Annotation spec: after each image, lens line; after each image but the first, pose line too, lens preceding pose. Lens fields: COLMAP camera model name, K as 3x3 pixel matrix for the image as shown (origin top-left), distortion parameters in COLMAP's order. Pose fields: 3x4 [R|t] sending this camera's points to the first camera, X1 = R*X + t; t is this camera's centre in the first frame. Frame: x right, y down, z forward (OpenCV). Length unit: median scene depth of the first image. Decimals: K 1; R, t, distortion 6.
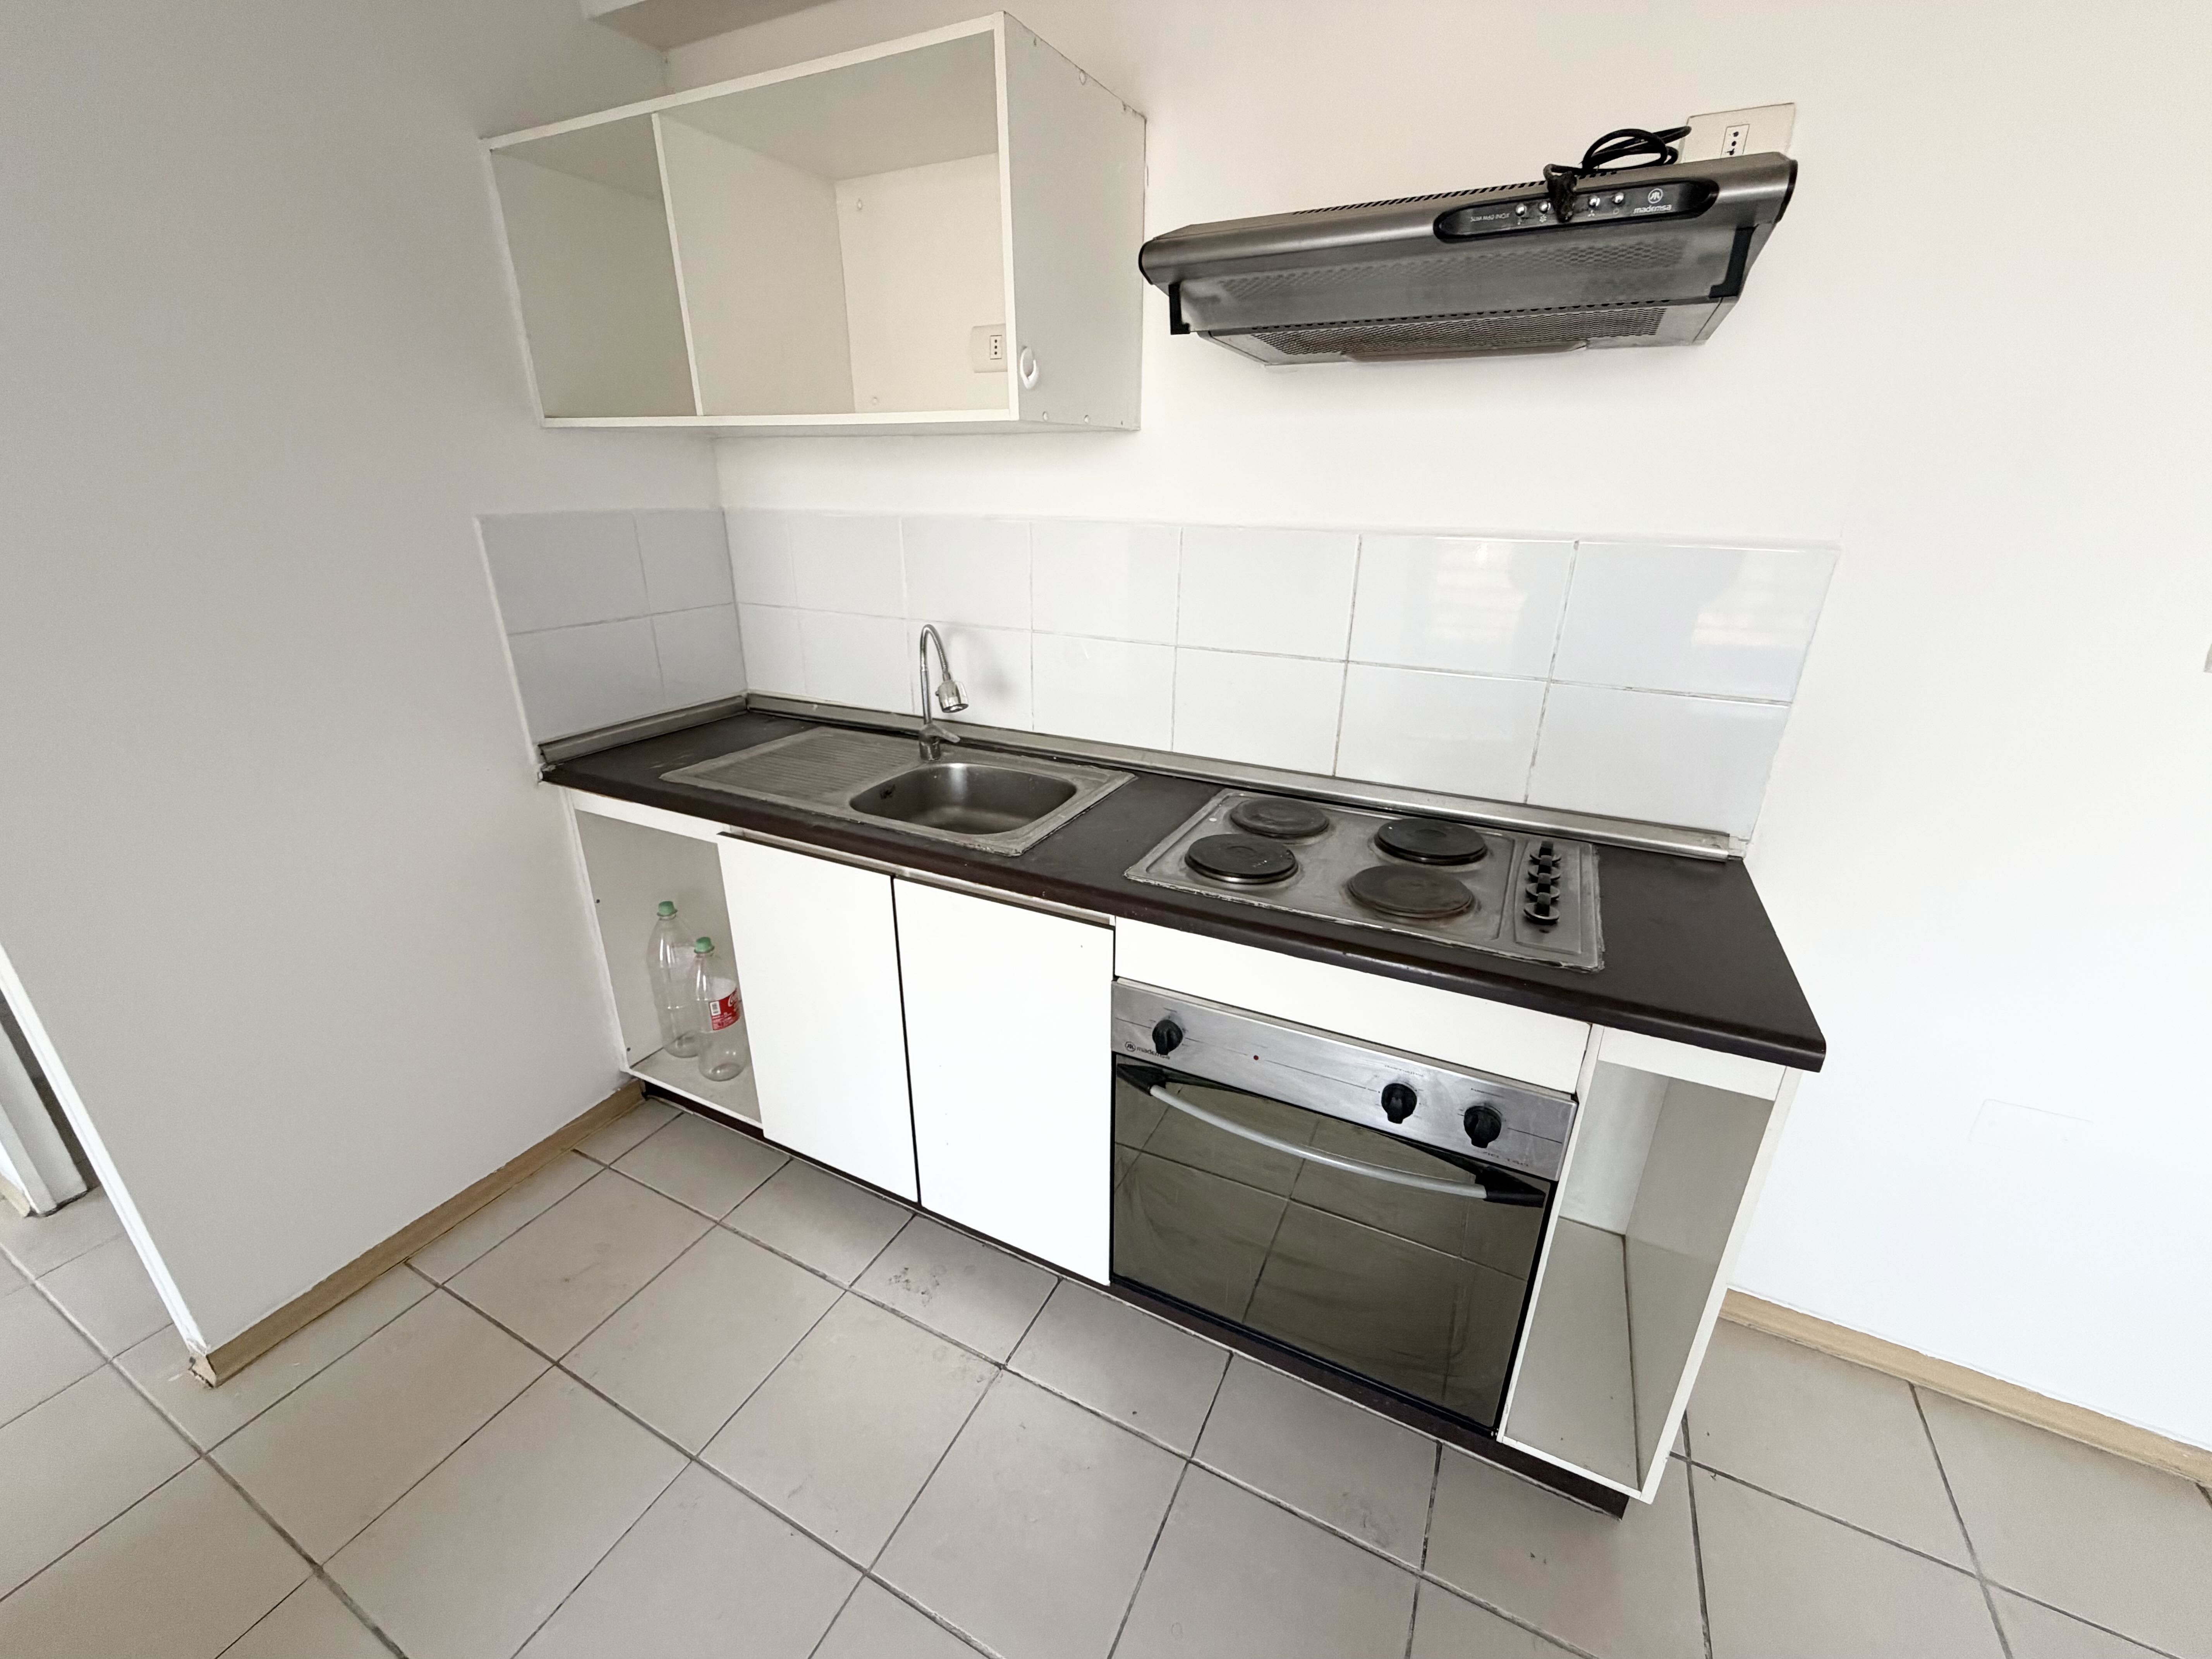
lens RADIAL K [[880.3, 0, 1102.1], [0, 880.3, 829.7], [0, 0, 1]] dist [0.000222, -0.000054]
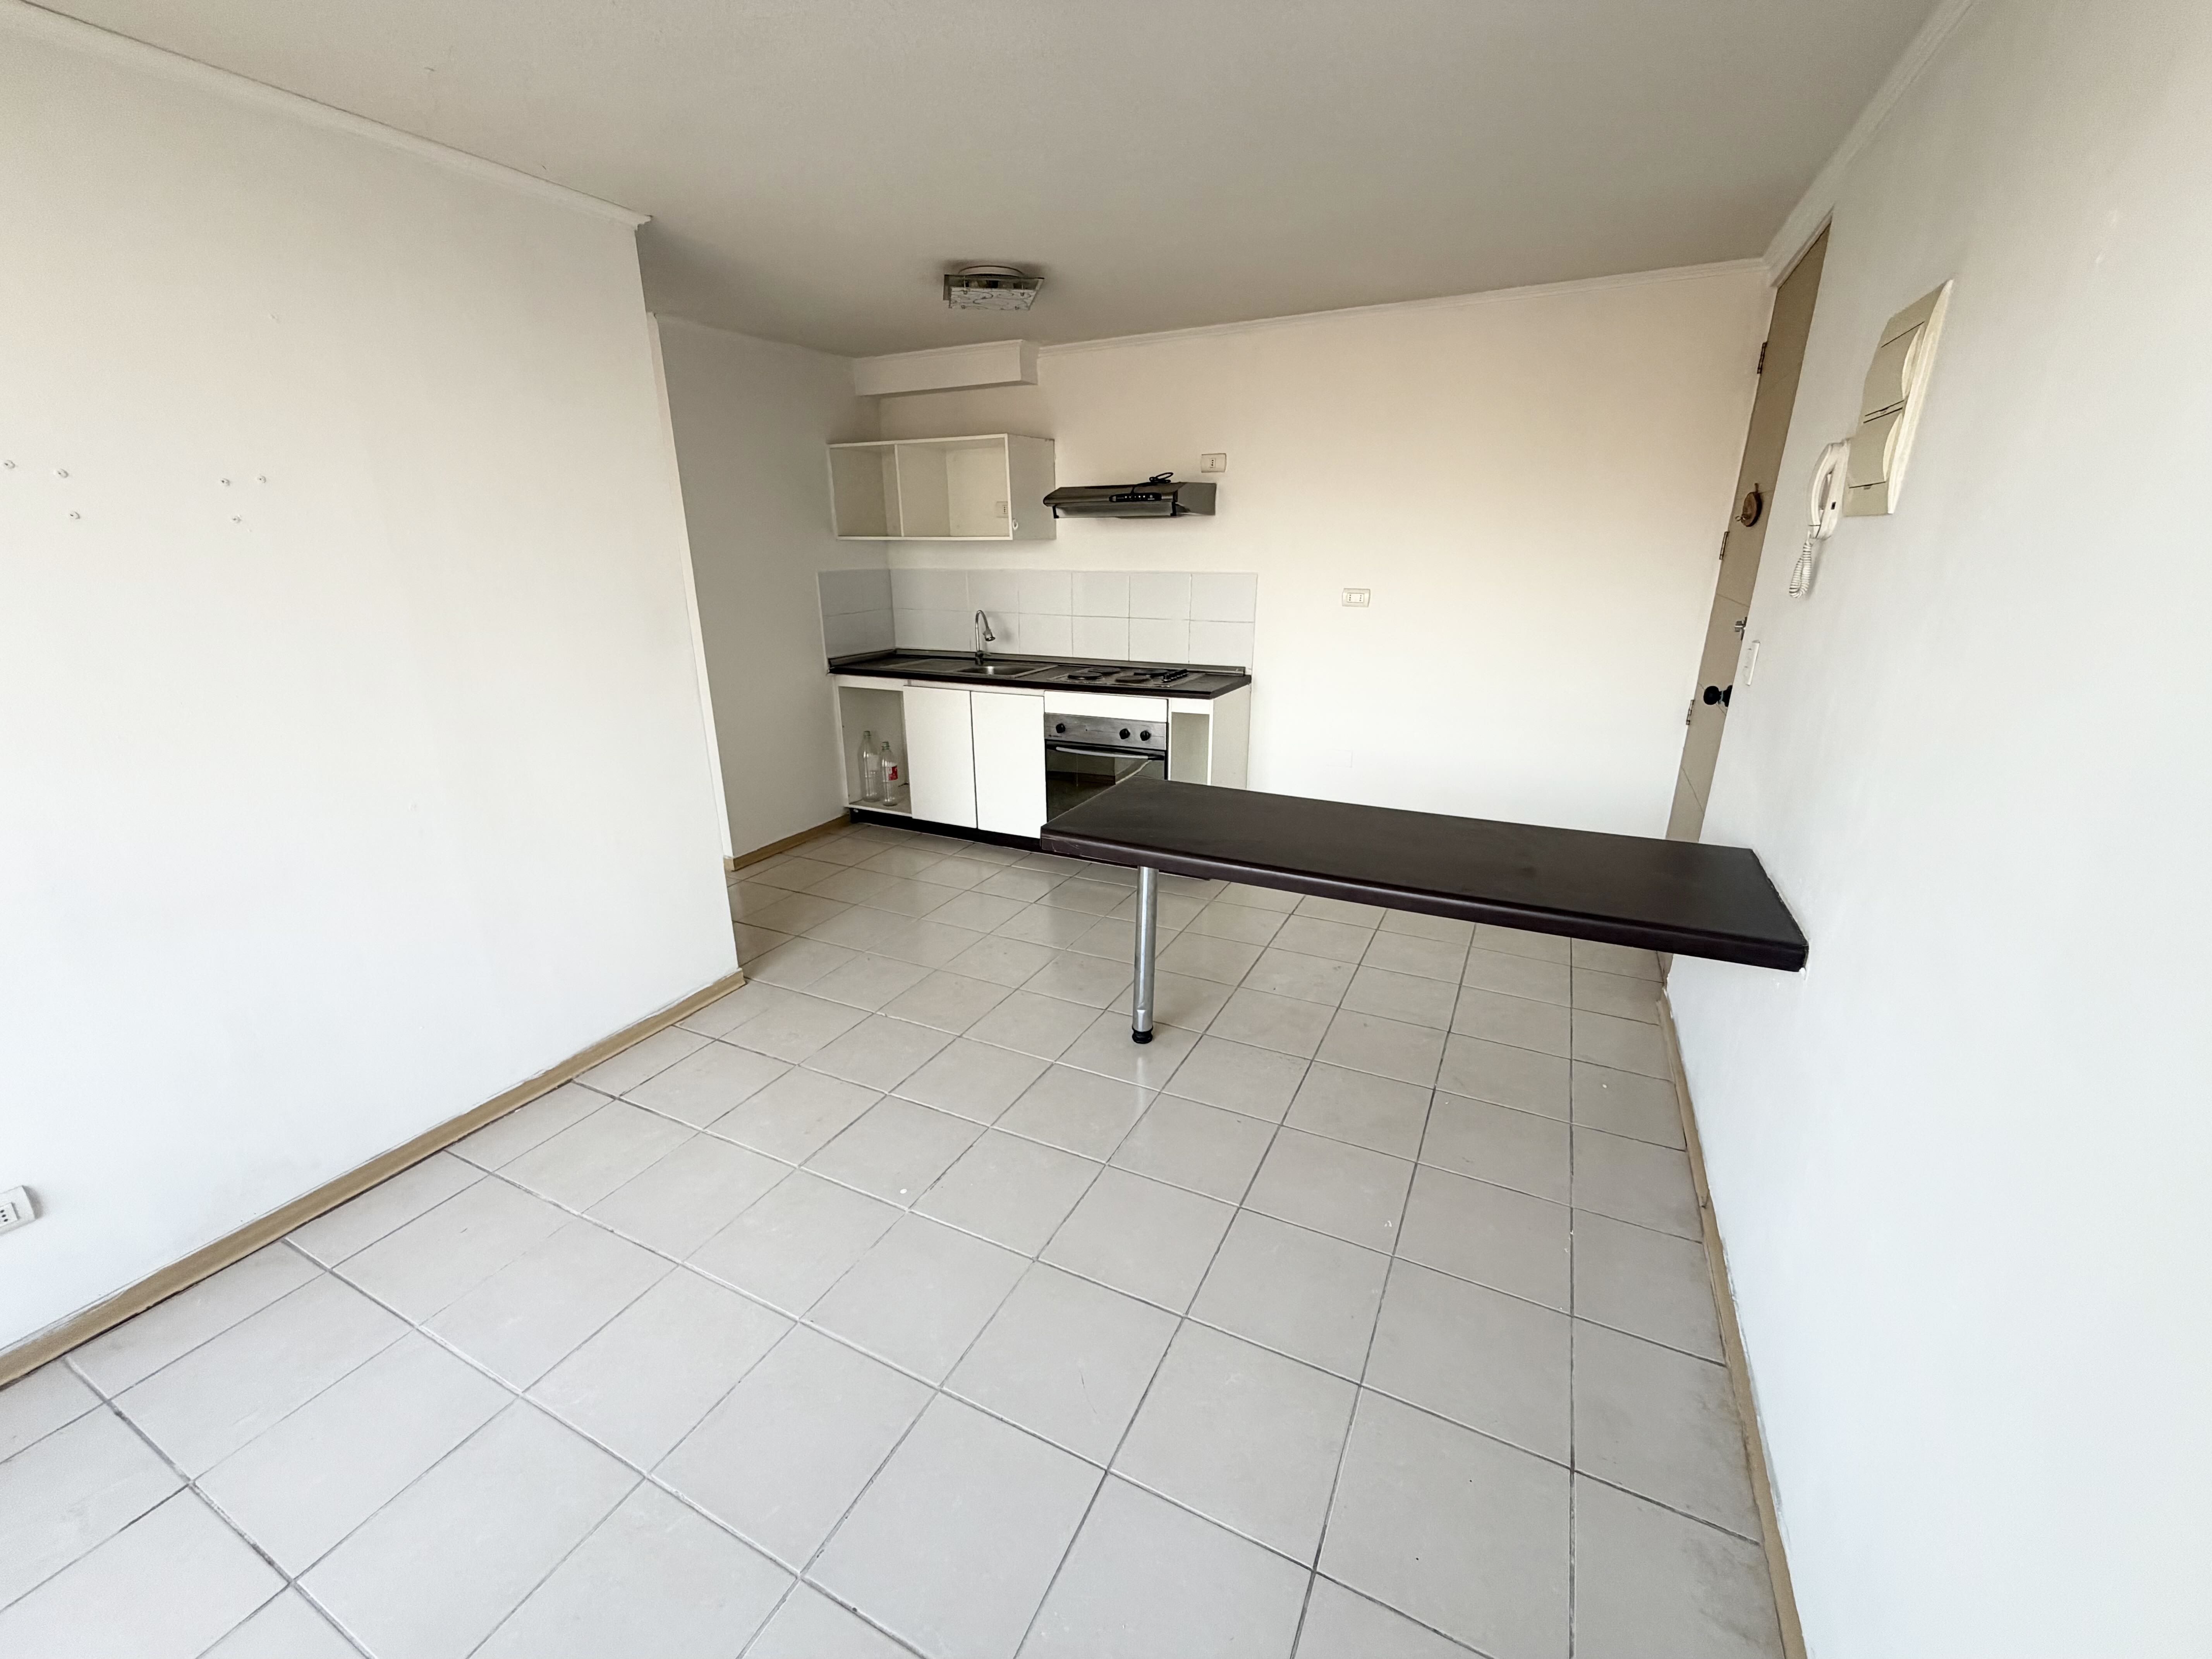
lens RADIAL K [[880.3, 0, 1102.1], [0, 880.3, 829.7], [0, 0, 1]] dist [0.000222, -0.000054]
pose [[0.999898, -0.013785, -0.003829, 0.177921], [0.013541, 0.998236, -0.057803, 0.605096], [0.004619, 0.057746, 0.998321, -1.660351]]
